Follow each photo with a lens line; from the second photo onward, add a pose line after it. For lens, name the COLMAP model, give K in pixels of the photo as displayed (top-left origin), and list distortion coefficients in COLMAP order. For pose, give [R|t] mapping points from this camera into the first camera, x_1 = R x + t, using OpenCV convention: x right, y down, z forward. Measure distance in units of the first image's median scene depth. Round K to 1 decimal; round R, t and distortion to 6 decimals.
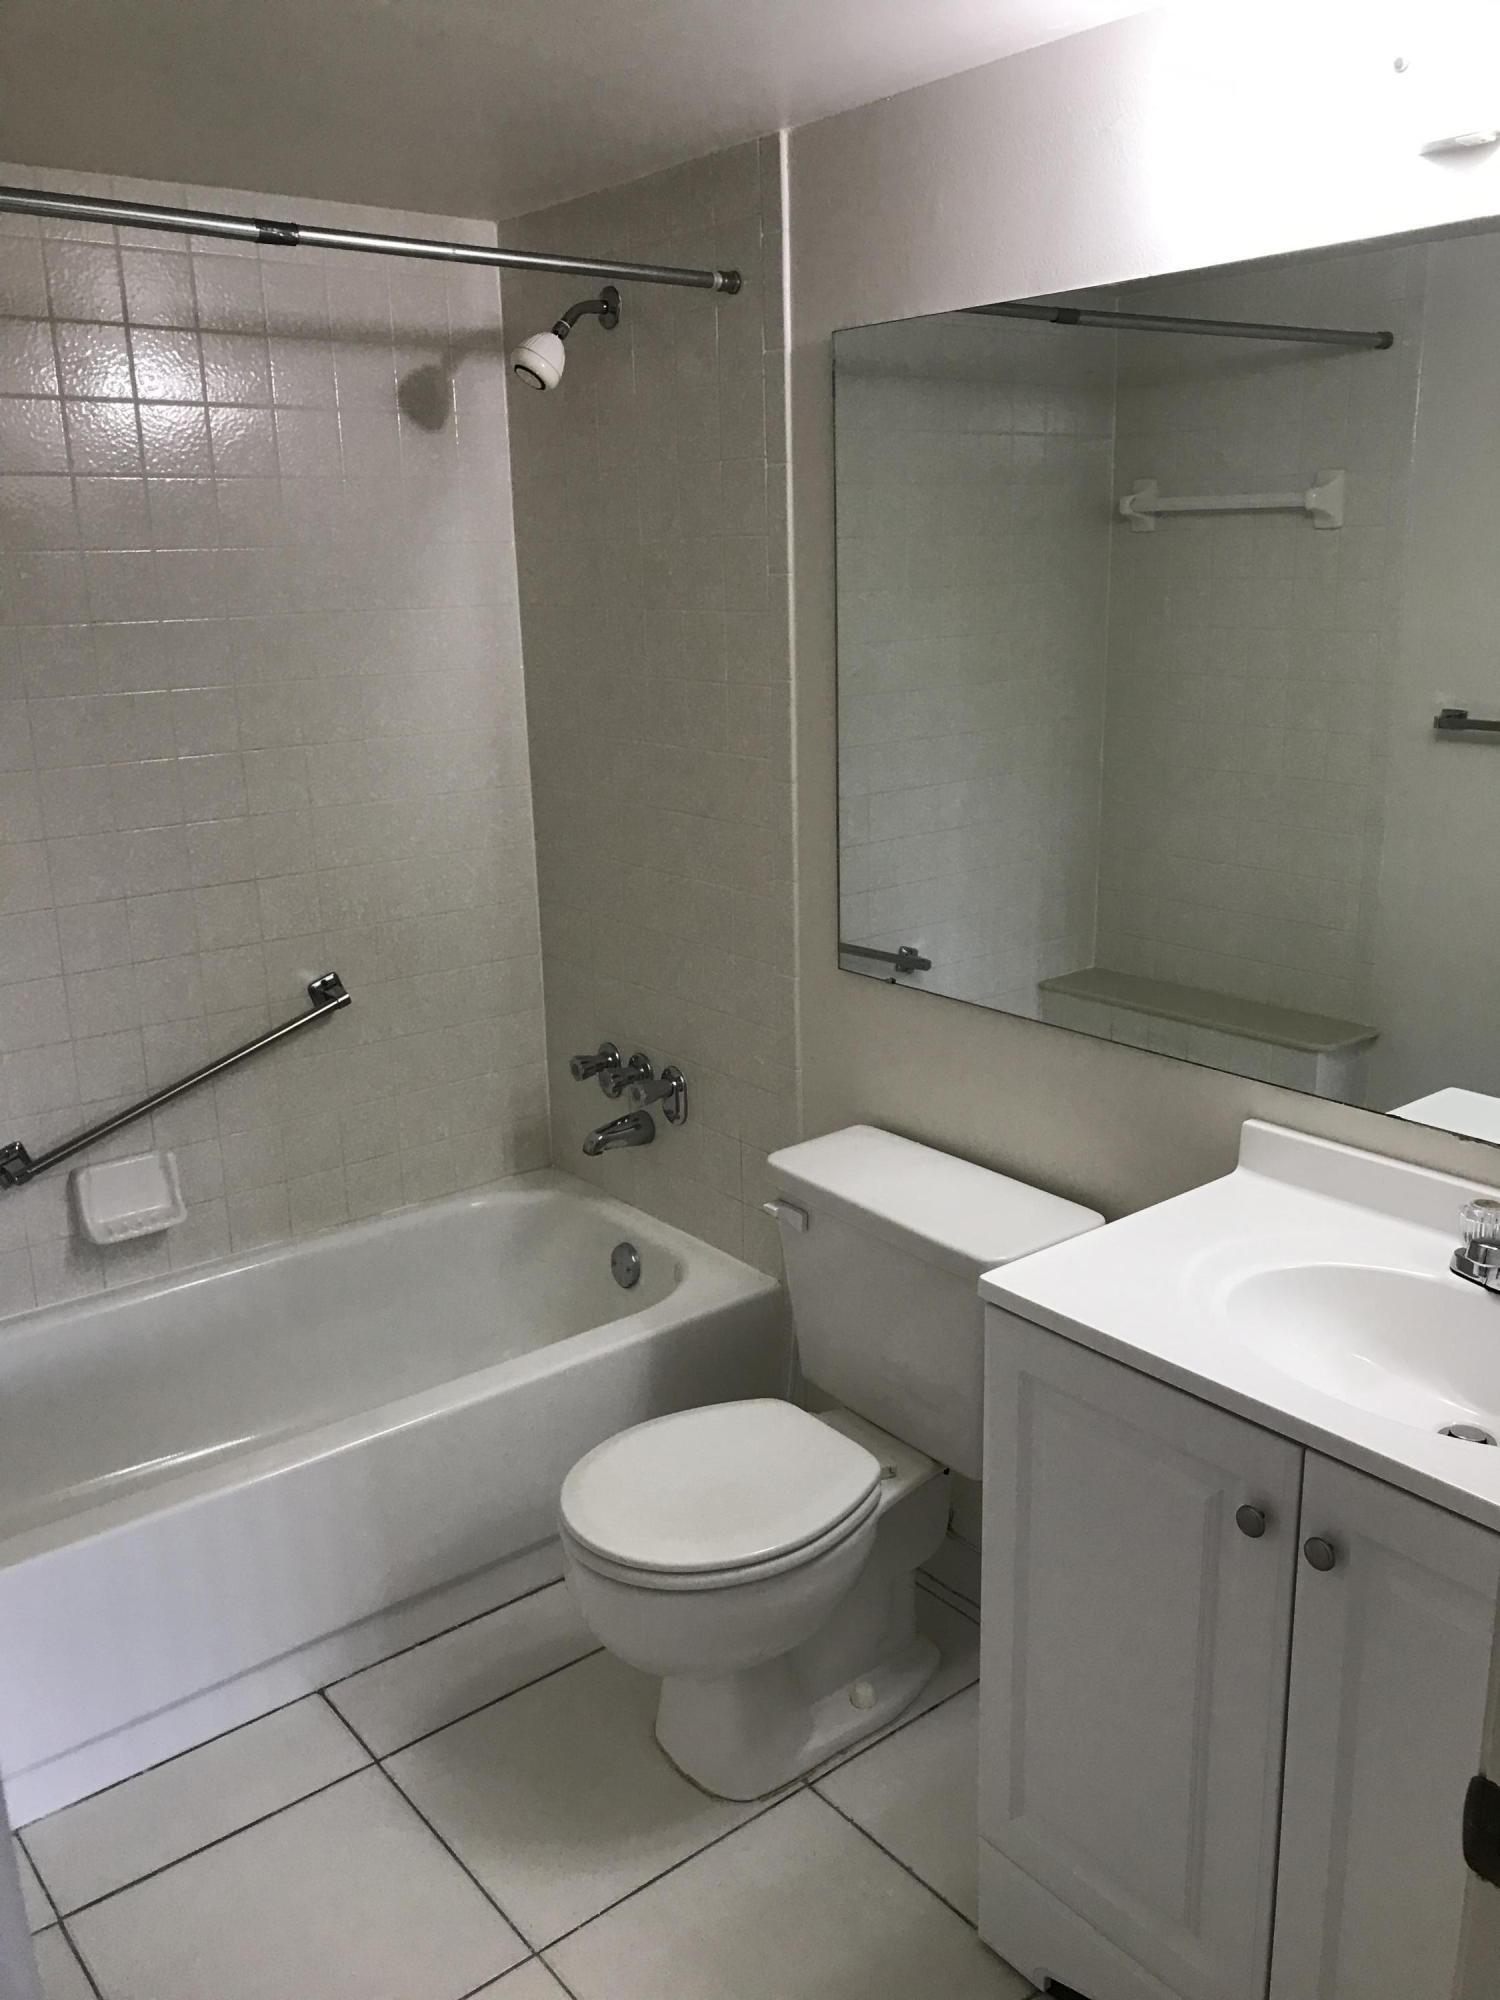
lens RADIAL K [[1629.8, 0, 761.6], [0, 1629.8, 981.5], [0, 0, 1]] dist [0.048898, -0.092306]
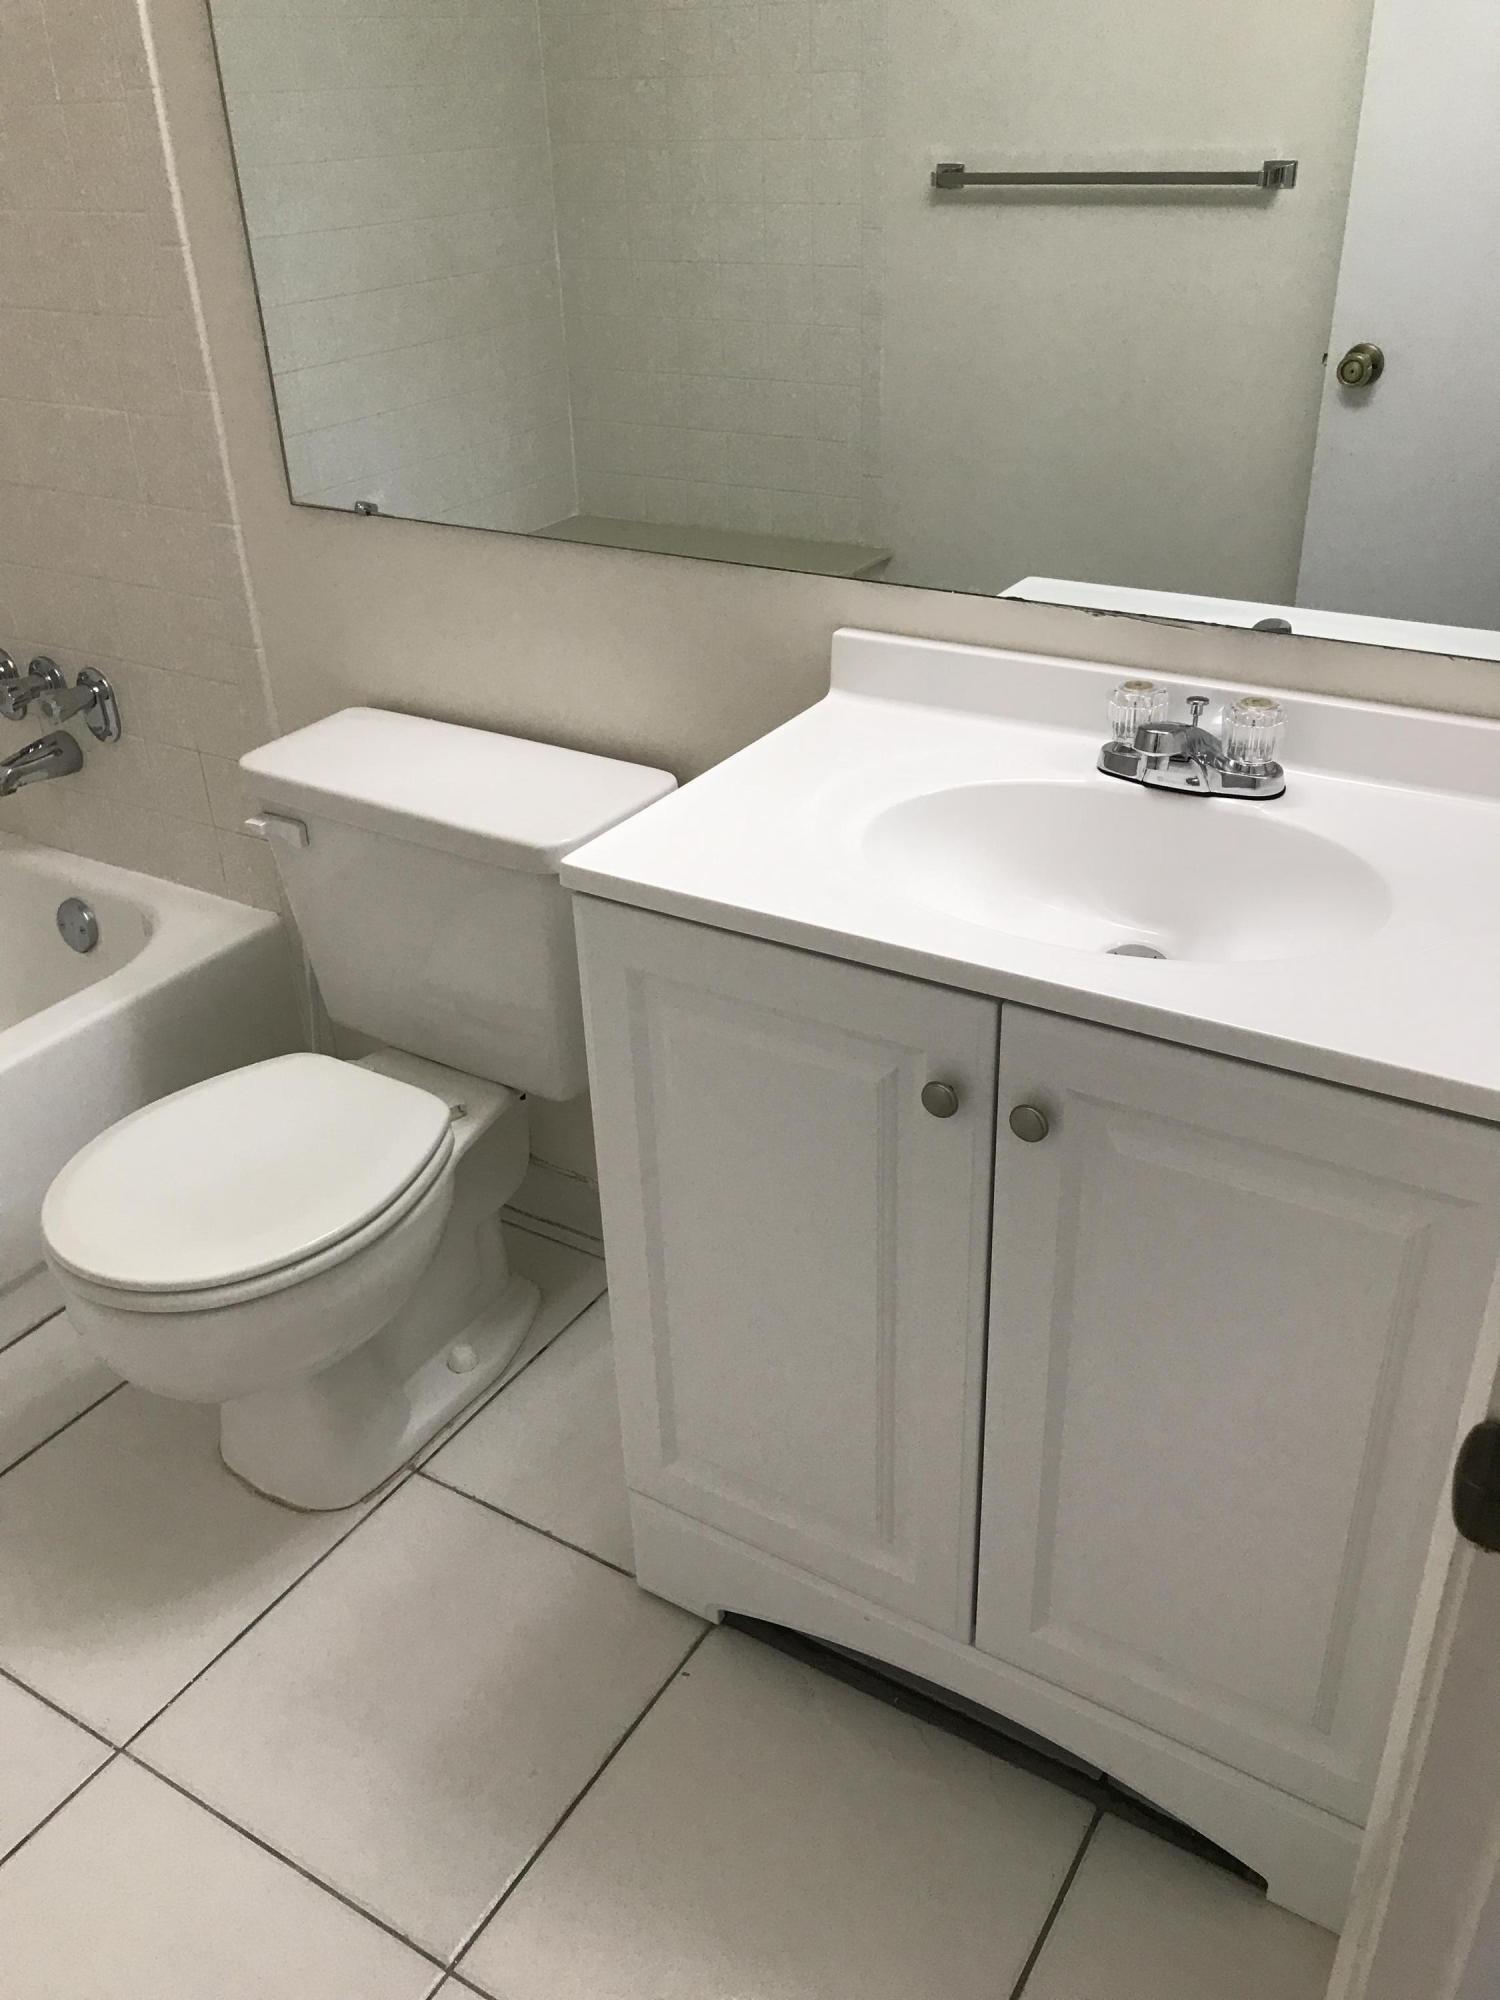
lens RADIAL K [[1629.8, 0, 761.6], [0, 1629.8, 981.5], [0, 0, 1]] dist [0.048898, -0.092306]
pose [[0.941346, -0.169169, 0.291974, -0.008294], [0.094473, 0.962779, 0.253243, 0.037602], [-0.323947, -0.210805, 0.922290, 0.188092]]
